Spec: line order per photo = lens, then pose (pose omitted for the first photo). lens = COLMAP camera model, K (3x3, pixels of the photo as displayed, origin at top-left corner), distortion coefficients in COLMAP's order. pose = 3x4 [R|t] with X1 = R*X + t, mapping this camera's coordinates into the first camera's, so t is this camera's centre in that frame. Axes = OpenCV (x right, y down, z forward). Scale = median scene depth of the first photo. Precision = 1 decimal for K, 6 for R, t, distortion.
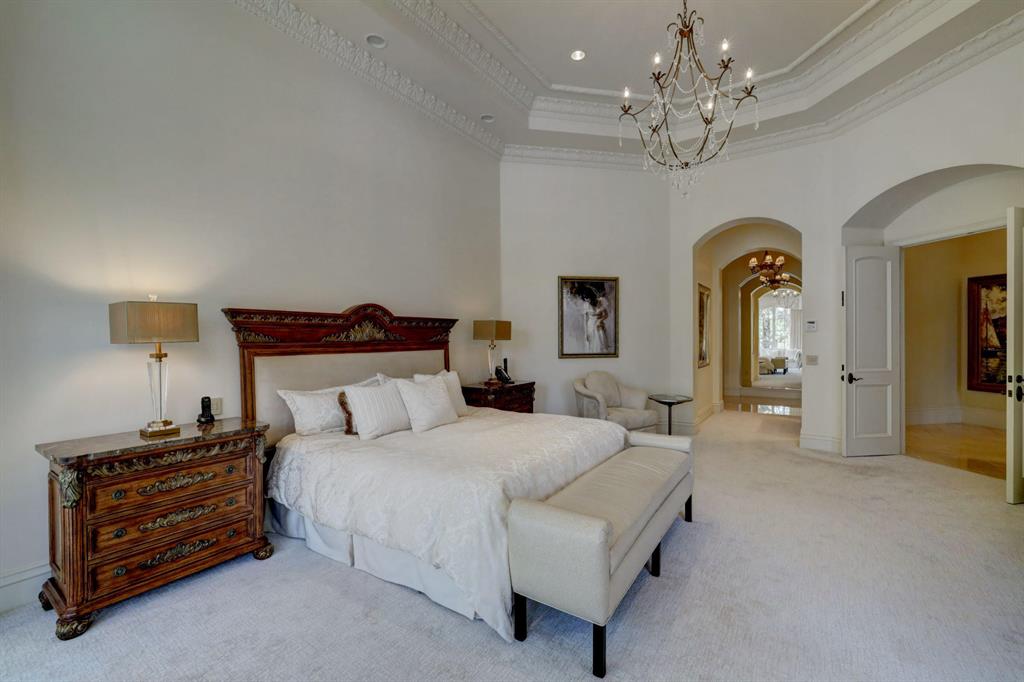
lens RADIAL K [[430.5, 0, 514.0], [0, 430.5, 341.3], [0, 0, 1]] dist [0.001229, 0.000483]
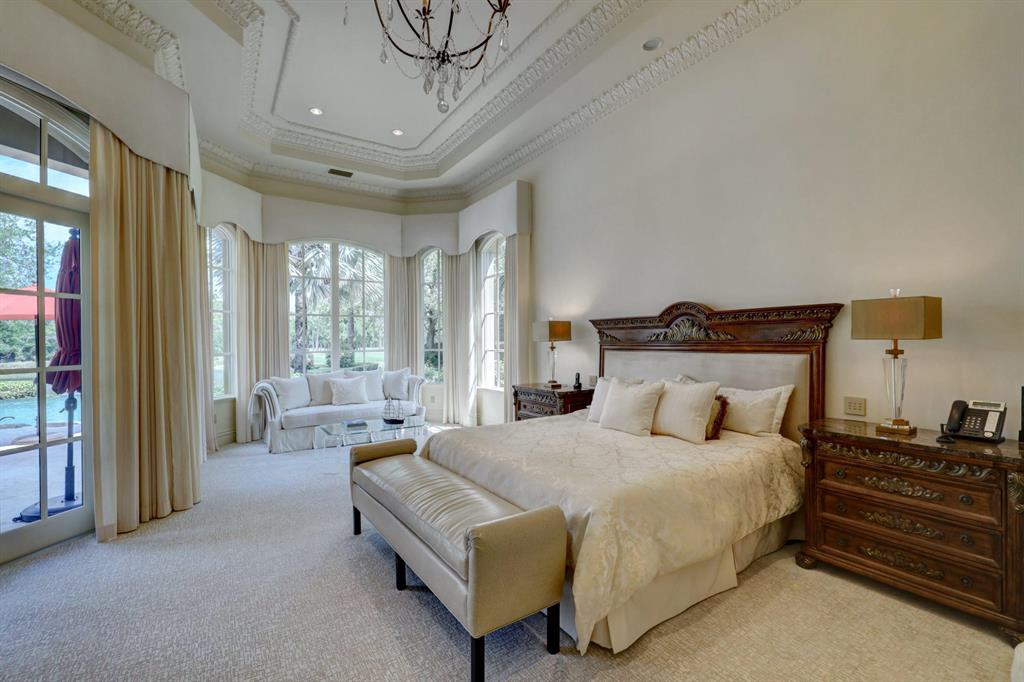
lens RADIAL K [[430.5, 0, 519.3], [0, 430.5, 343.2], [0, 0, 1]] dist [0.001229, 0.000483]
pose [[-0.354806, 0.016808, -0.934789, 0.683055], [0.004920, 0.999858, 0.016111, -0.011339], [0.934927, 0.001118, -0.354839, 0.951487]]
